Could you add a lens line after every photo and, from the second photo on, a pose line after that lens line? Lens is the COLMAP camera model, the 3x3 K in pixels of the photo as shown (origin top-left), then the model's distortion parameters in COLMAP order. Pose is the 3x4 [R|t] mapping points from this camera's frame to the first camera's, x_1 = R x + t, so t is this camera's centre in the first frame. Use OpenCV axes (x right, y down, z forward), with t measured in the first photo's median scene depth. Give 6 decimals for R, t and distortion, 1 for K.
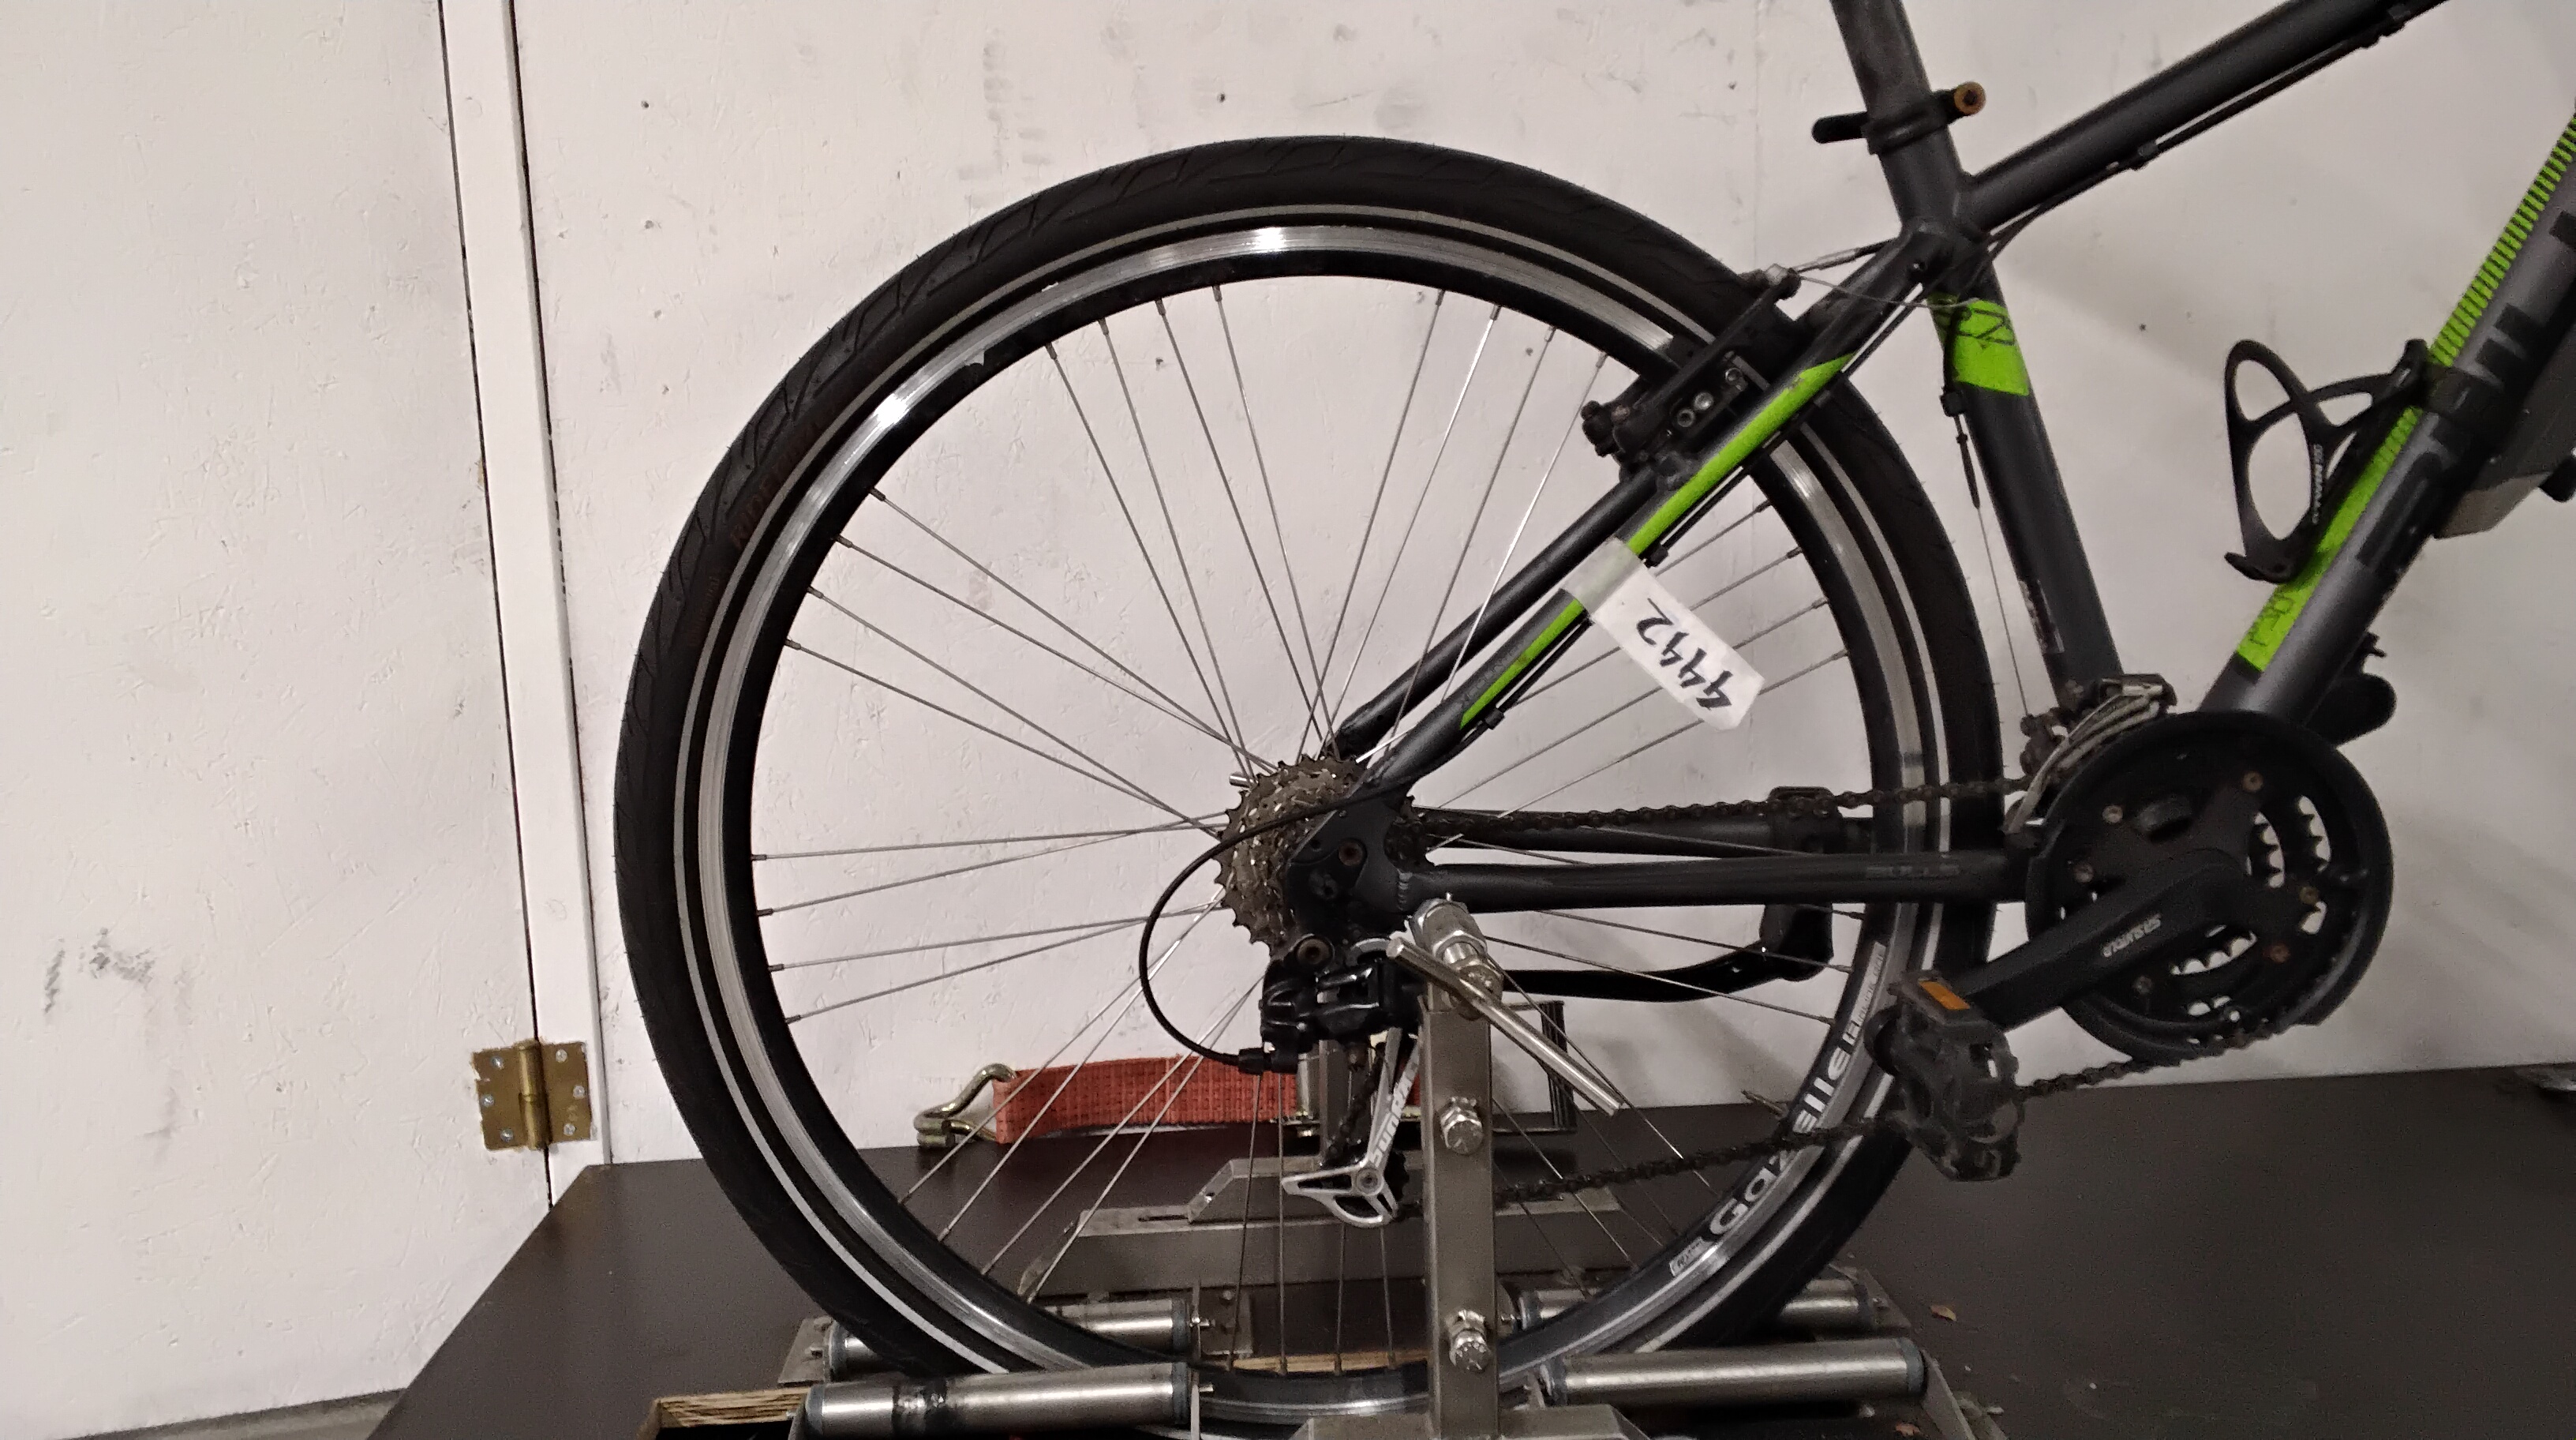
lens RADIAL K [[2025.0, 0, 1304.9], [0, 2025.0, 720.3], [0, 0, 1]] dist [0.105960, -0.163474]
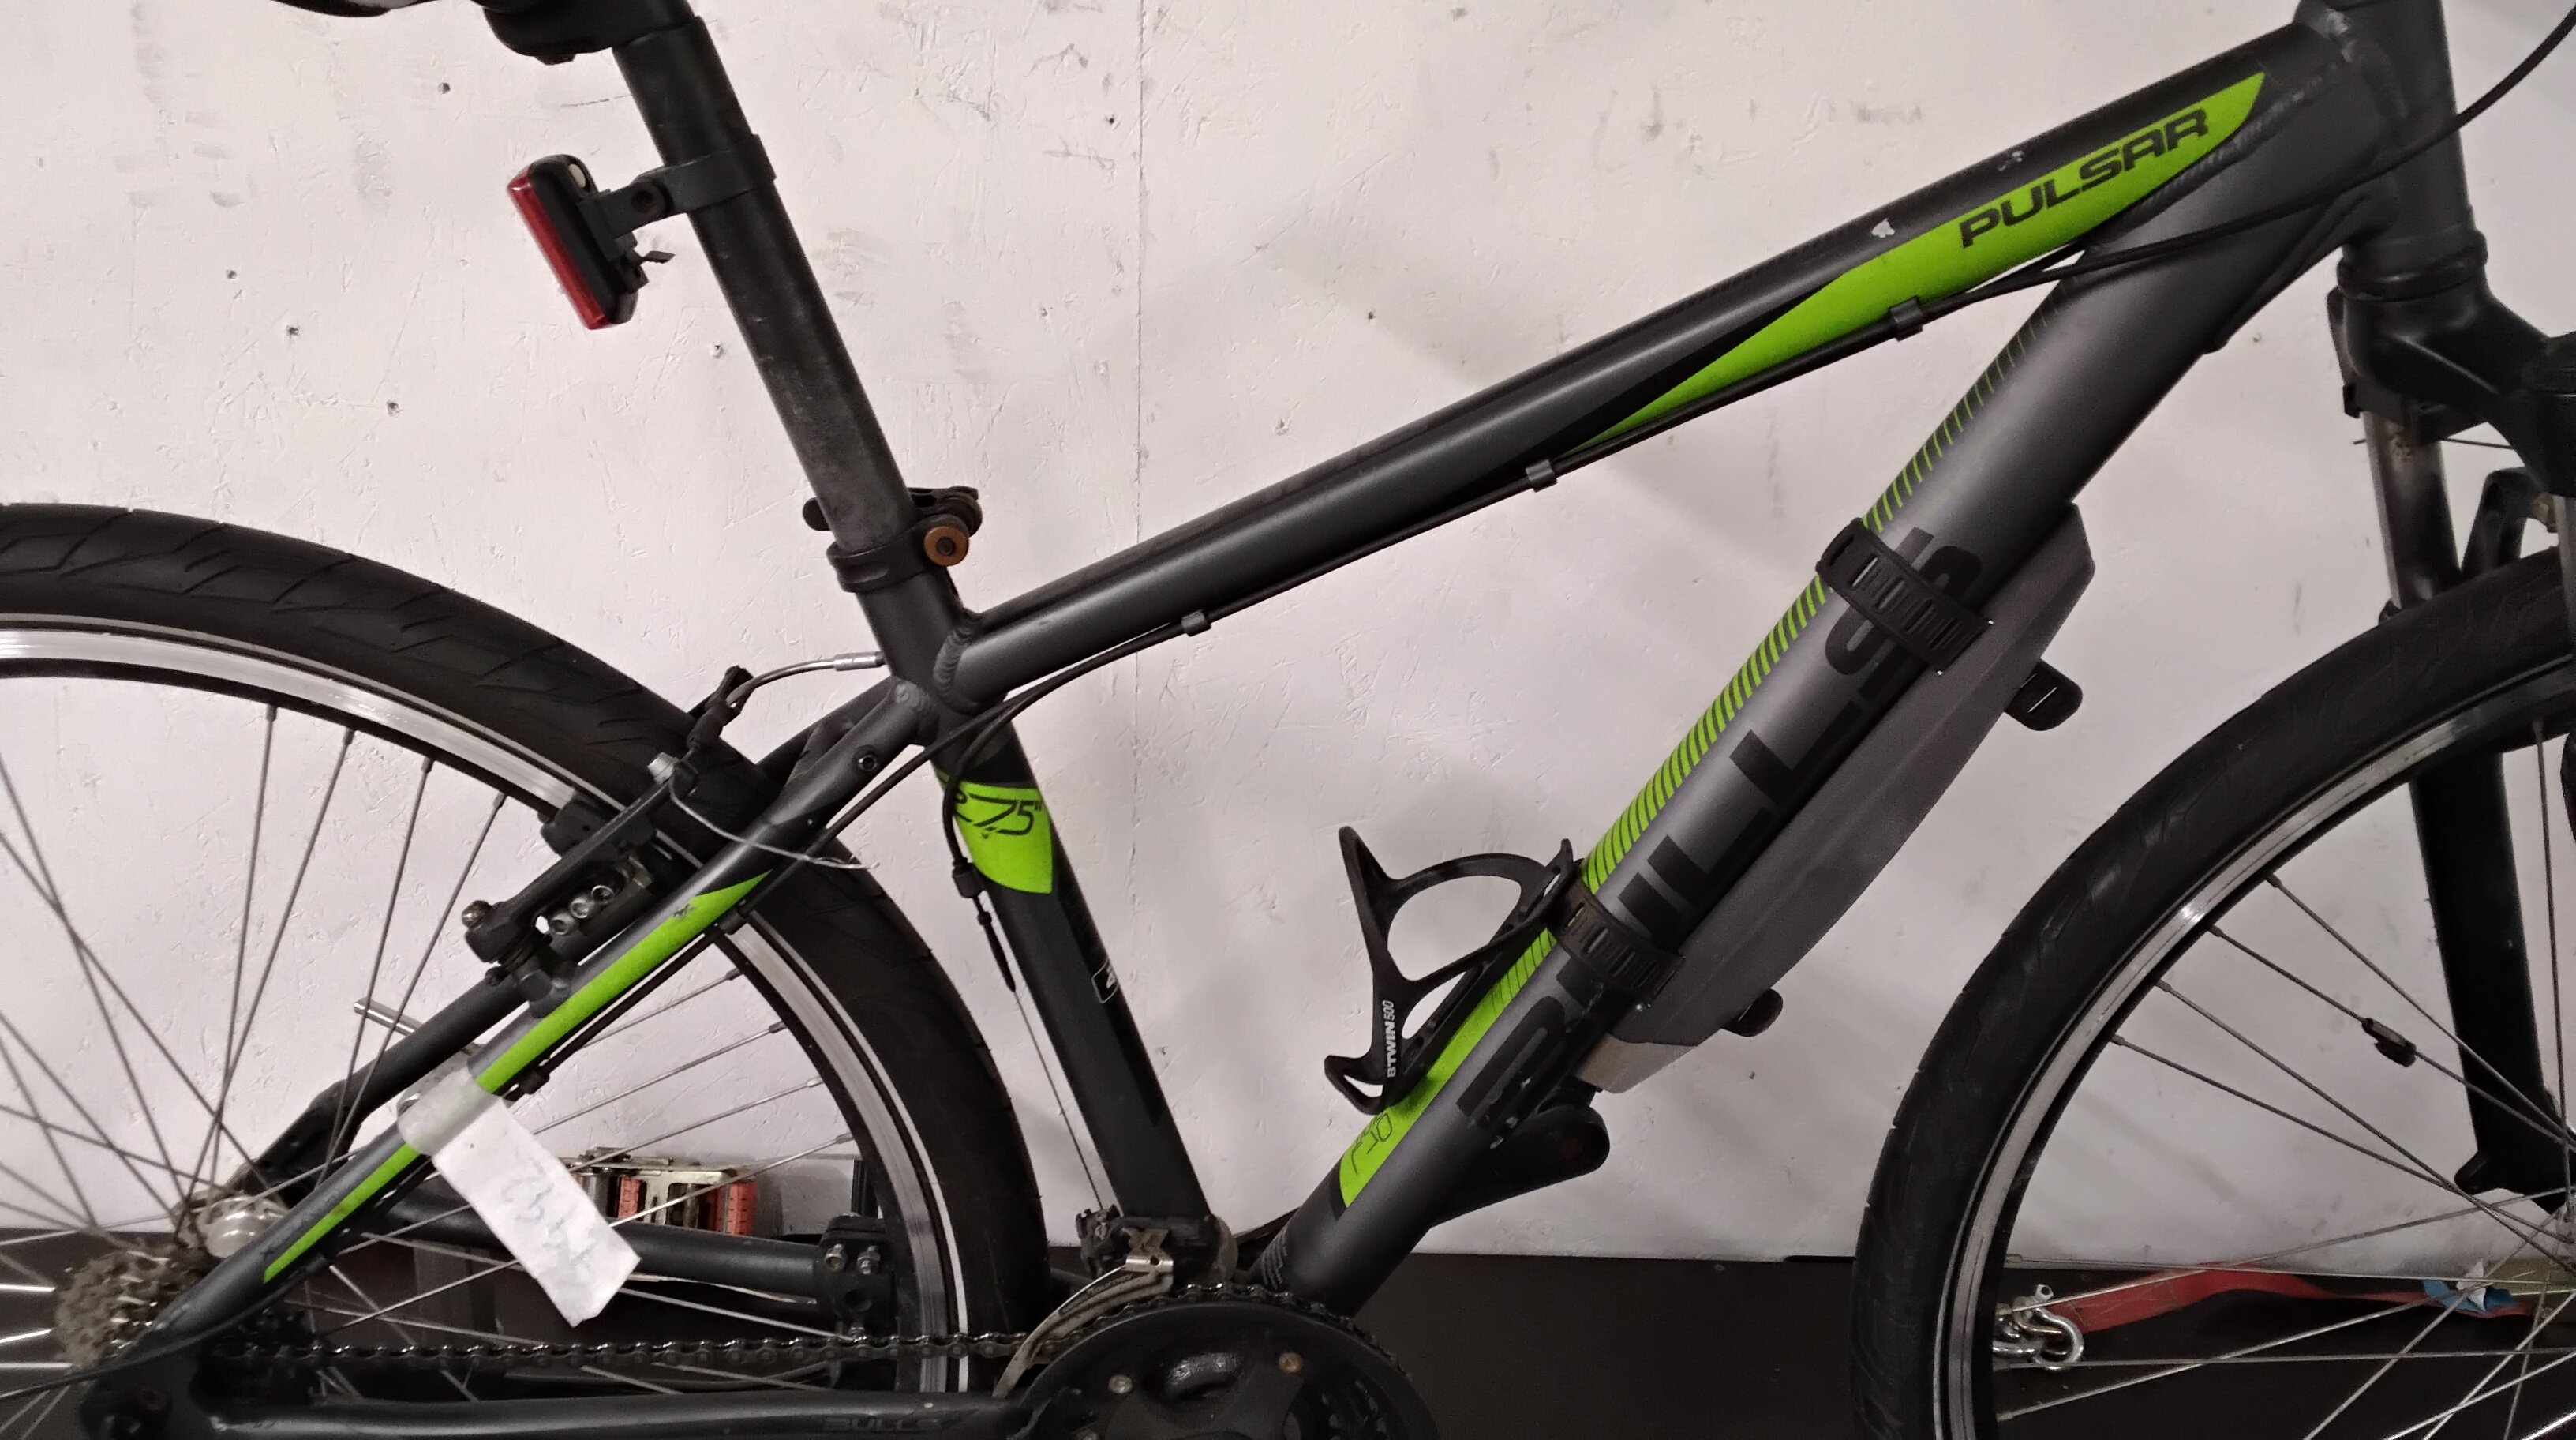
lens RADIAL K [[2025.0, 0, 1304.9], [0, 2025.0, 720.3], [0, 0, 1]] dist [0.105960, -0.163474]
pose [[0.996573, 0.082334, -0.007982, 0.447495], [-0.077711, 0.964925, 0.250761, -0.420298], [0.028348, -0.249282, 0.968016, 0.267083]]
